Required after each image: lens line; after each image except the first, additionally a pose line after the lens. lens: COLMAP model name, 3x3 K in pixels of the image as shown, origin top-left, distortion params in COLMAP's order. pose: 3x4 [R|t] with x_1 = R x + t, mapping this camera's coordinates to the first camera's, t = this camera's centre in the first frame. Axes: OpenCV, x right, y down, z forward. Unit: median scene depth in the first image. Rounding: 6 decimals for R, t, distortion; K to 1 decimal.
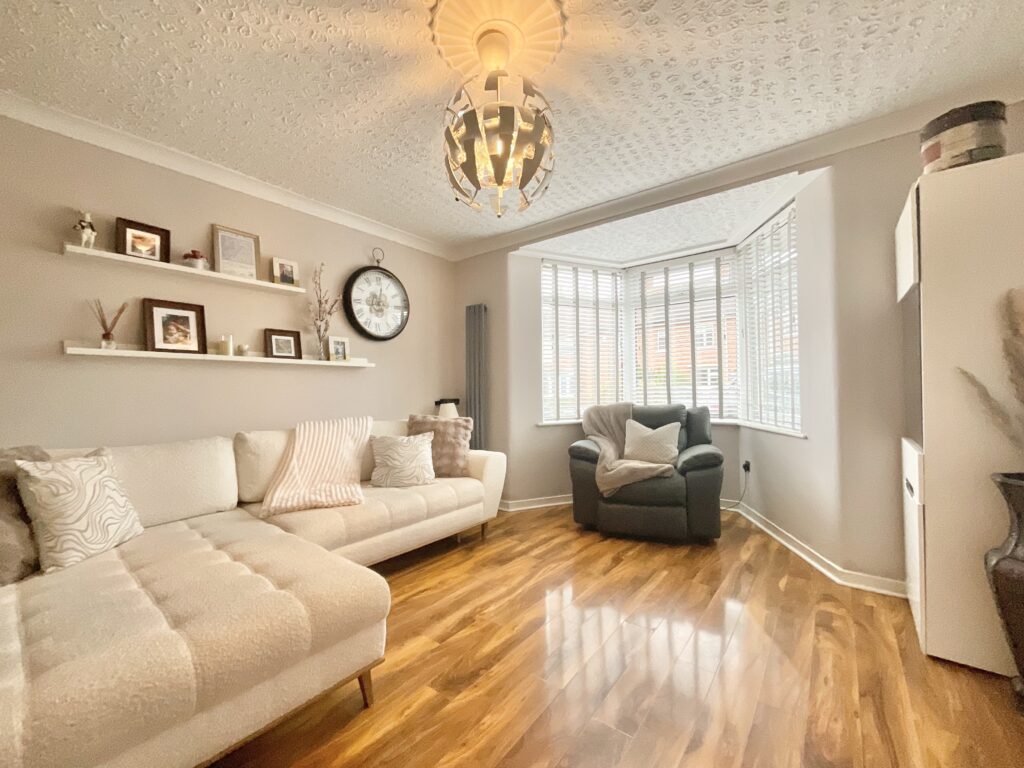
lens RADIAL K [[413.4, 0, 543.0], [0, 413.4, 381.0], [0, 0, 1]] dist [0.000095, 0.000239]
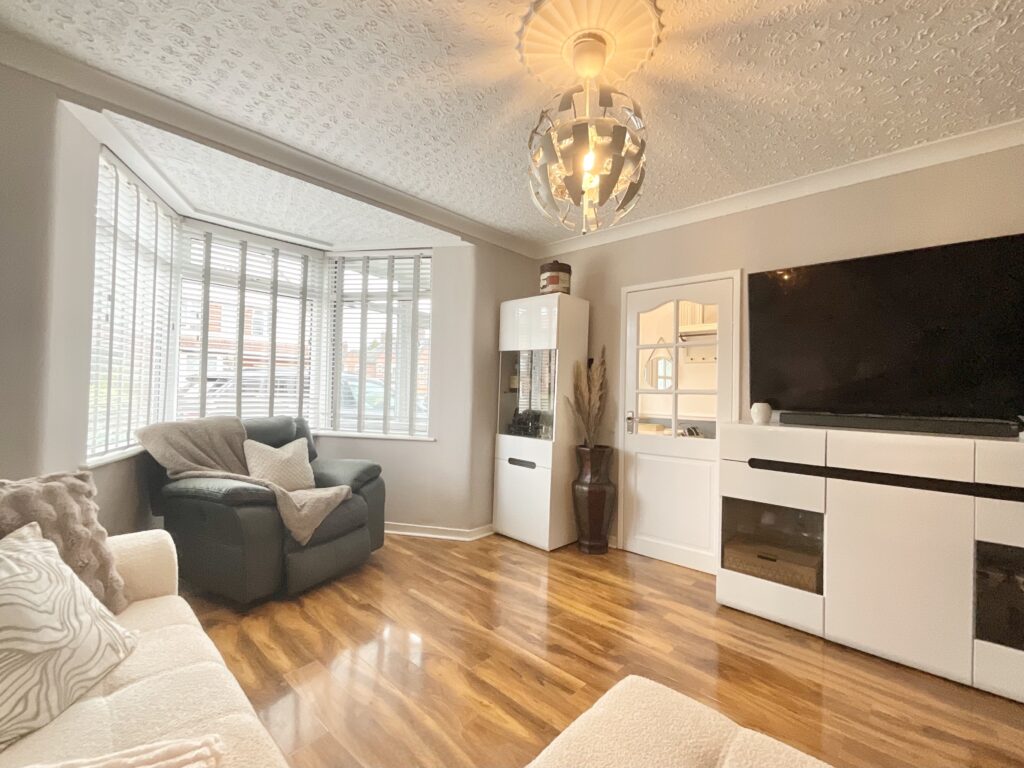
lens RADIAL K [[421.9, 0, 504.4], [0, 421.9, 385.4], [0, 0, 1]] dist [-0.002406, 0.000429]
pose [[0.160608, 0.033646, 0.986445, -0.606762], [-0.050972, 0.998368, -0.025754, -0.010299], [-0.985701, -0.046144, 0.162061, 0.571758]]
